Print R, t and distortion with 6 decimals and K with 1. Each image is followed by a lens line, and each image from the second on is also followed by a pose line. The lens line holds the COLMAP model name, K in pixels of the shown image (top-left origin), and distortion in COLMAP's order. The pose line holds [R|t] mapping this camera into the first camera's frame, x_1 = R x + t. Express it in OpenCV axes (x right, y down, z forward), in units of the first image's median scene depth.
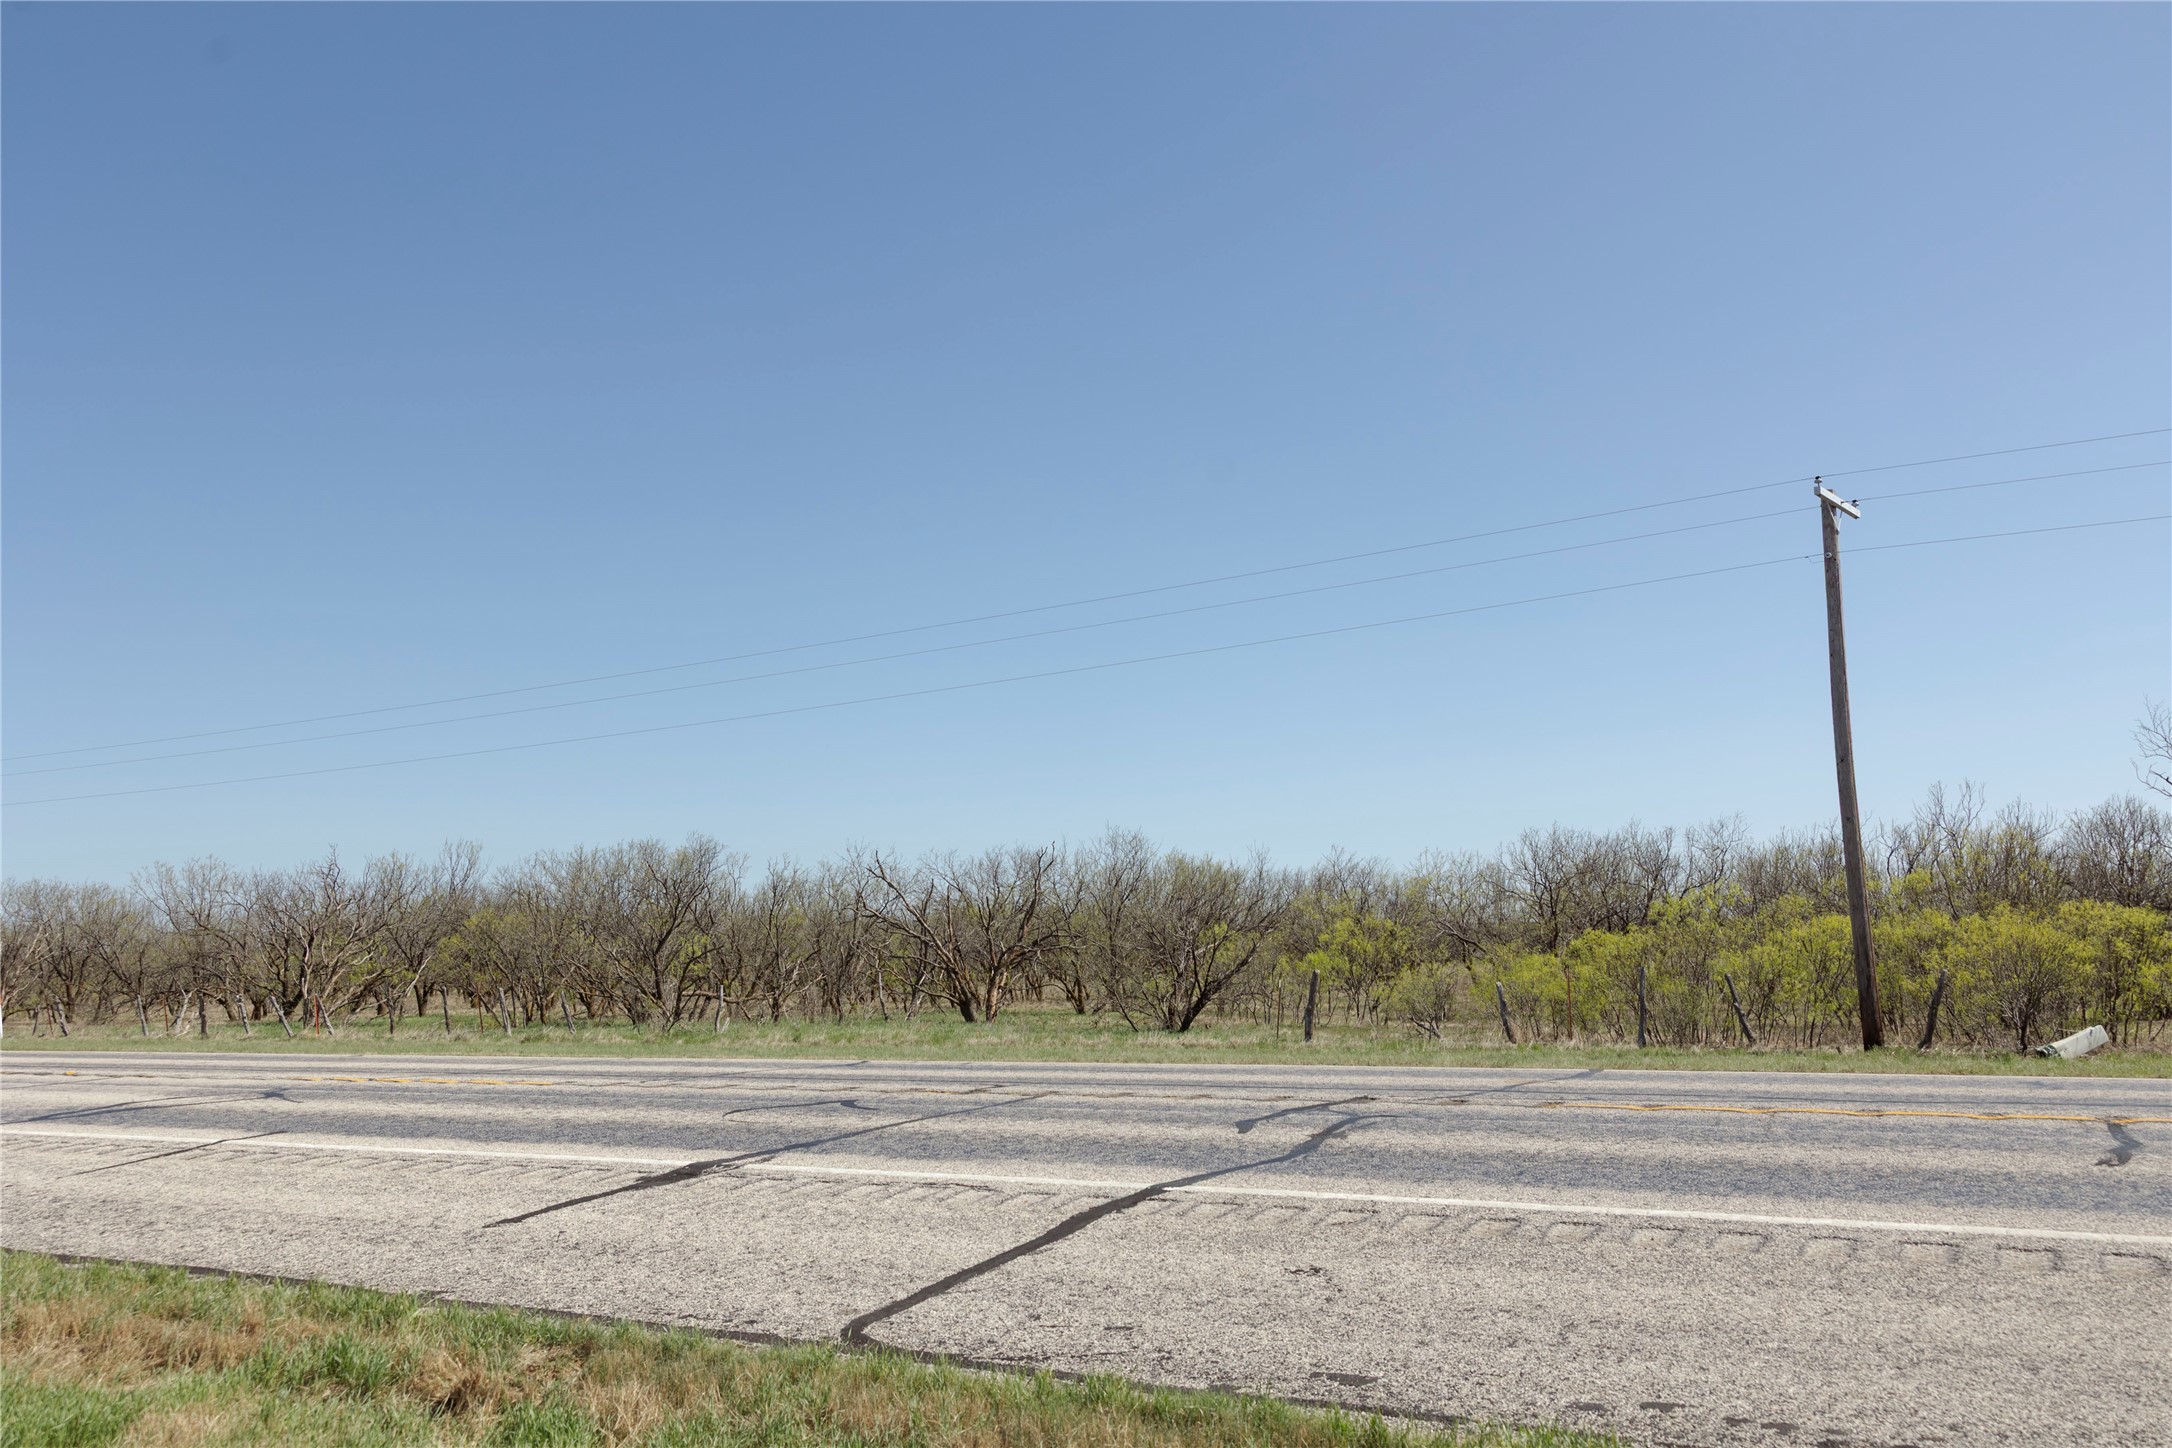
lens RADIAL K [[1720.1, 0, 1086.0], [0, 1720.1, 724.0], [0, 0, 1]] dist [0.016401, -0.008084]
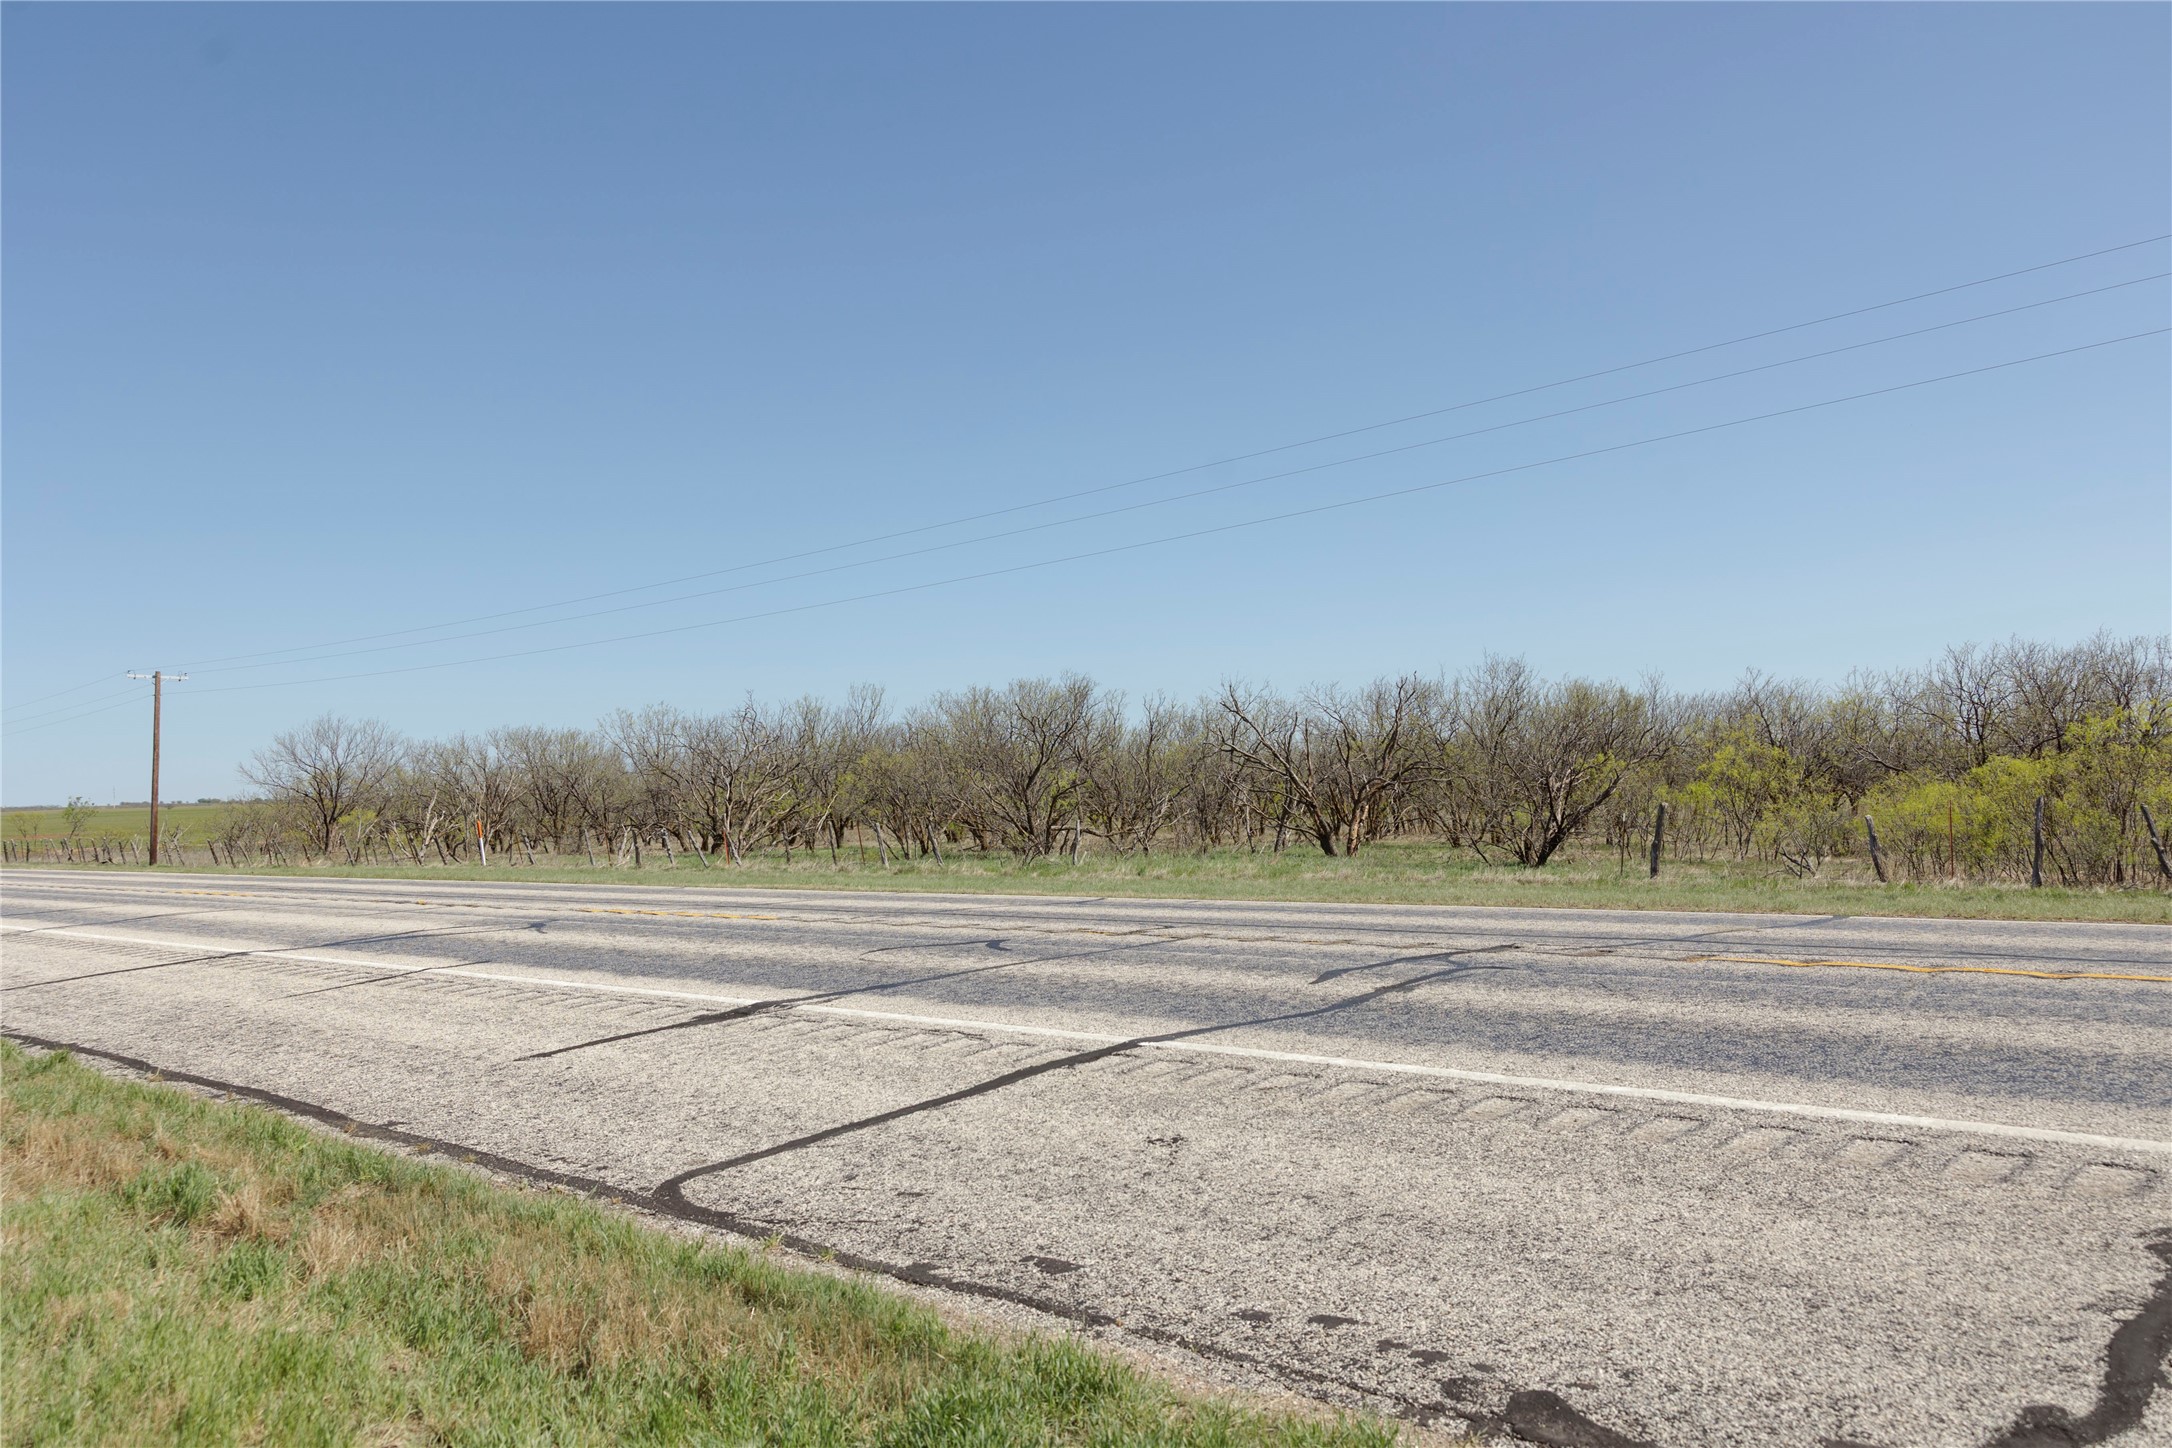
lens RADIAL K [[1727.4, 0, 1094.2], [0, 1727.4, 713.2], [0, 0, 1]] dist [0.010766, -0.001448]
pose [[0.968352, -0.018883, -0.248873, 0.070895], [0.041395, 0.995475, 0.085536, 0.001929], [0.246131, -0.093131, 0.964752, 0.025943]]
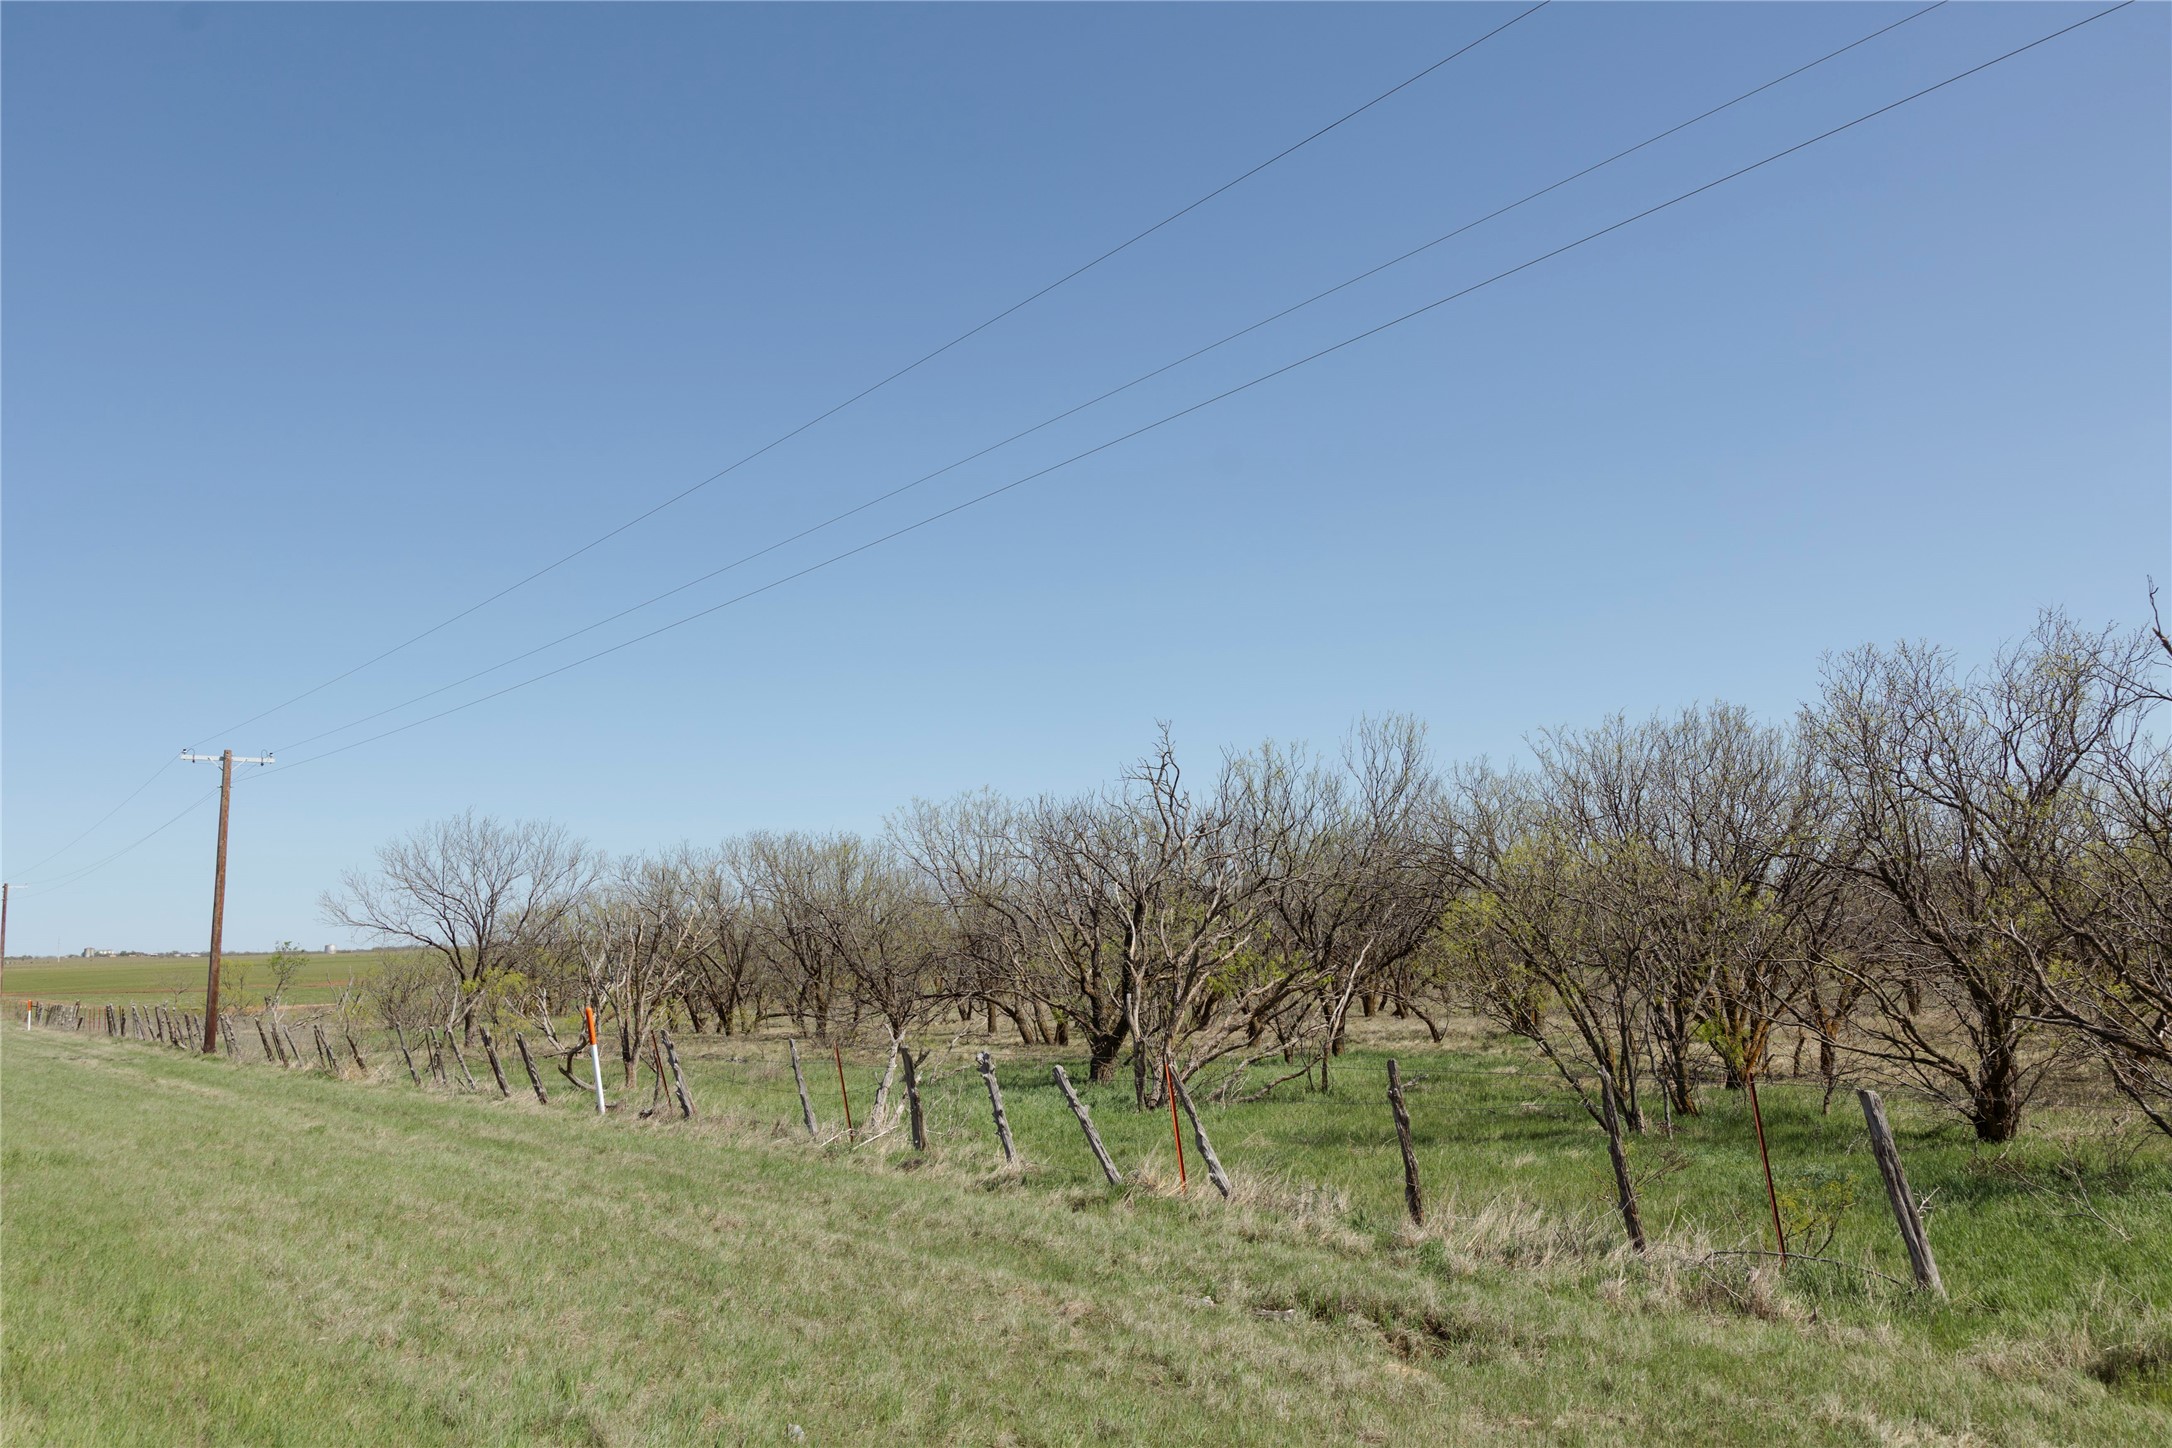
lens RADIAL K [[1727.4, 0, 1094.2], [0, 1727.4, 713.2], [0, 0, 1]] dist [0.010766, -0.001448]
pose [[0.905540, -0.062205, -0.419677, -0.447105], [0.066259, 0.997790, -0.004928, 0.126377], [0.419056, -0.023345, 0.907660, 0.981310]]
